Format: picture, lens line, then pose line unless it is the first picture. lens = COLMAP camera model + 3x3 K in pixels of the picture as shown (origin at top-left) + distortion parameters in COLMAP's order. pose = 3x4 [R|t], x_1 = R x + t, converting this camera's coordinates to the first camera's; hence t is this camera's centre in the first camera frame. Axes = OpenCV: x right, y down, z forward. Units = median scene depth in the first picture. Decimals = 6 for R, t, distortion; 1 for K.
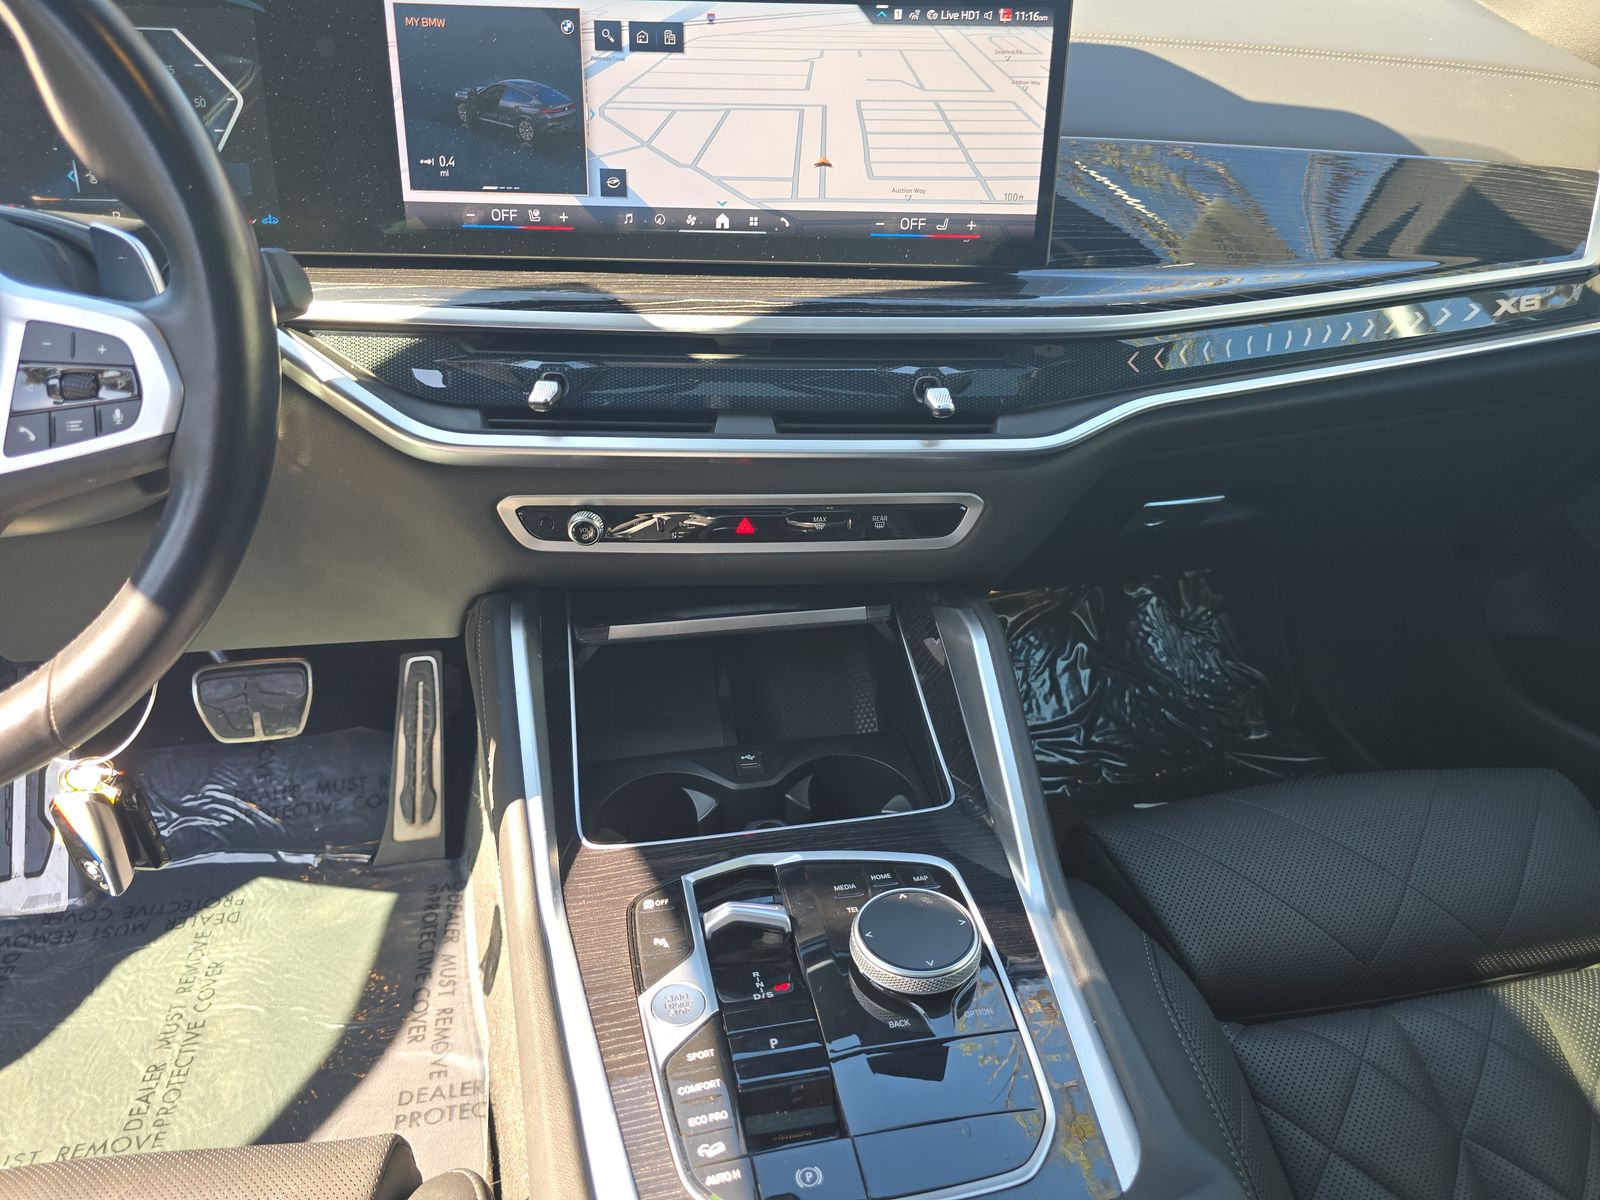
lens RADIAL K [[1116.8, 0, 793.7], [0, 1116.8, 611.5], [0, 0, 1]] dist [0.028310, -0.037704]
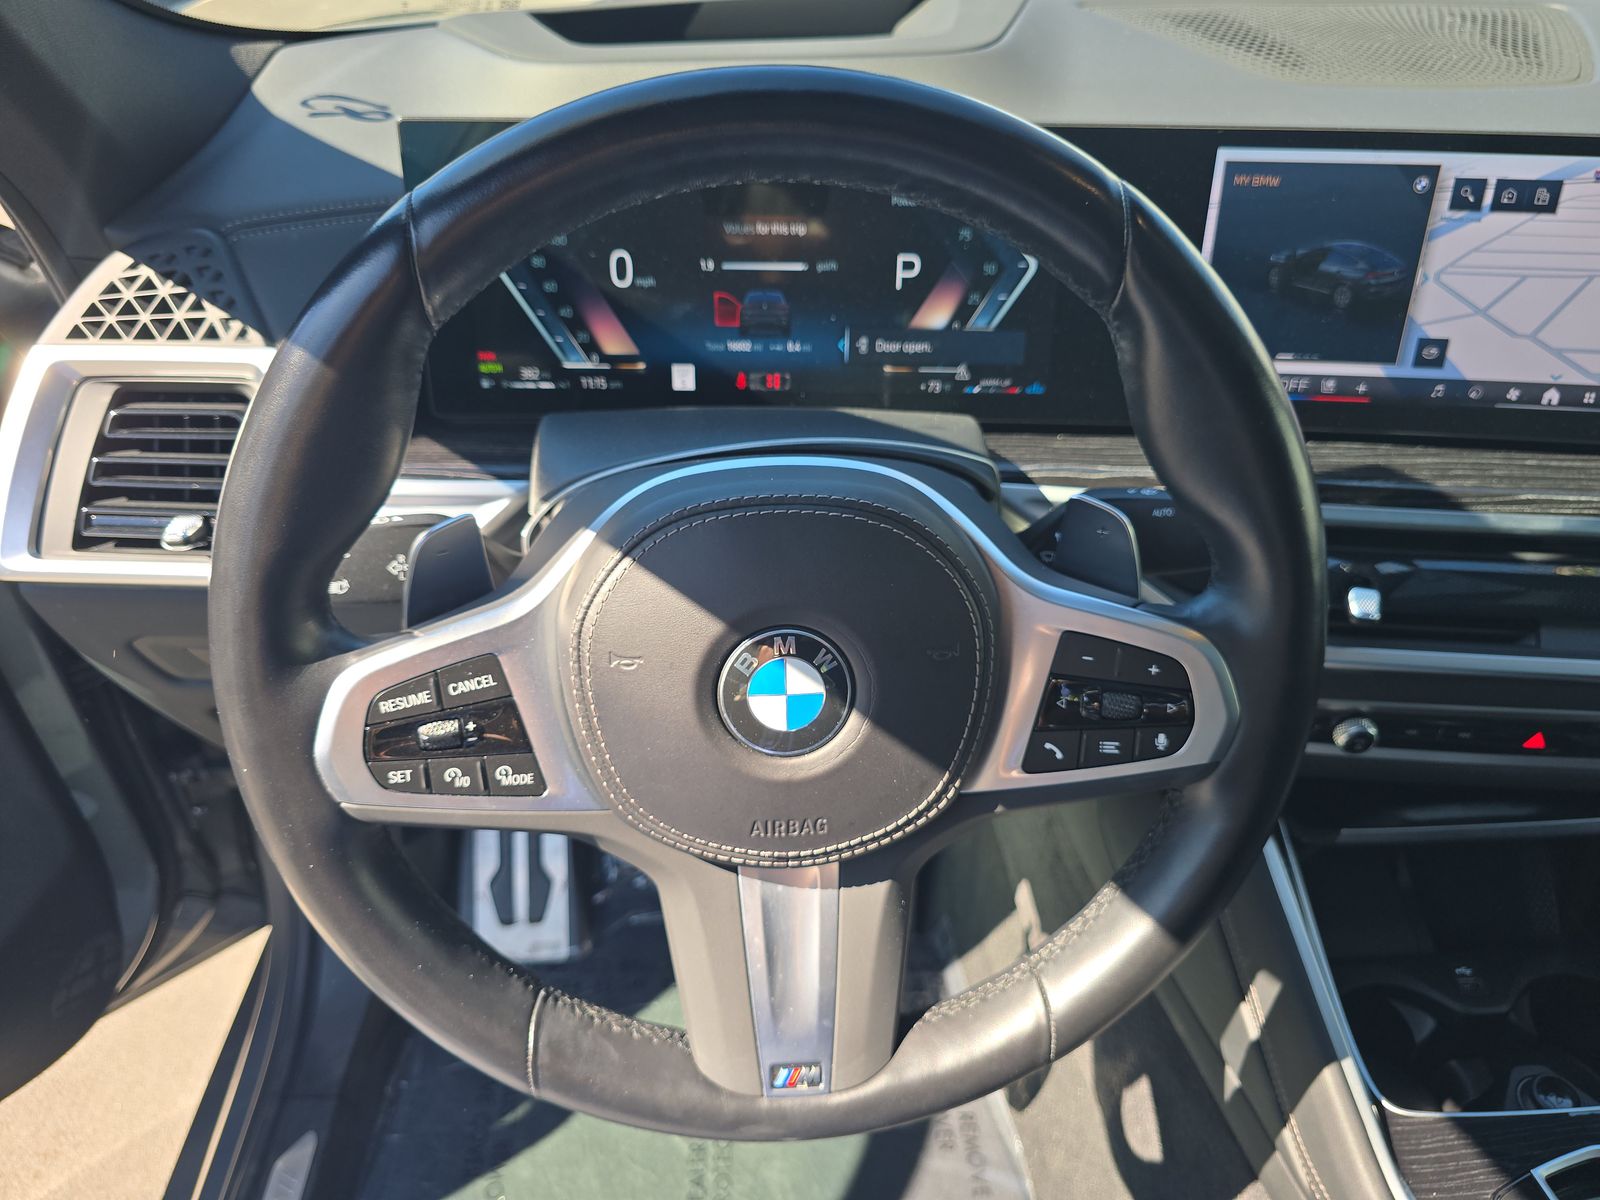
lens RADIAL K [[1116.8, 0, 783.6], [0, 1116.8, 598.0], [0, 0, 1]] dist [0.028310, -0.037704]
pose [[0.989181, 0.054233, -0.136309, -0.541359], [-0.045599, 0.996798, 0.065690, -0.230079], [0.139435, -0.058764, 0.988486, 0.050565]]
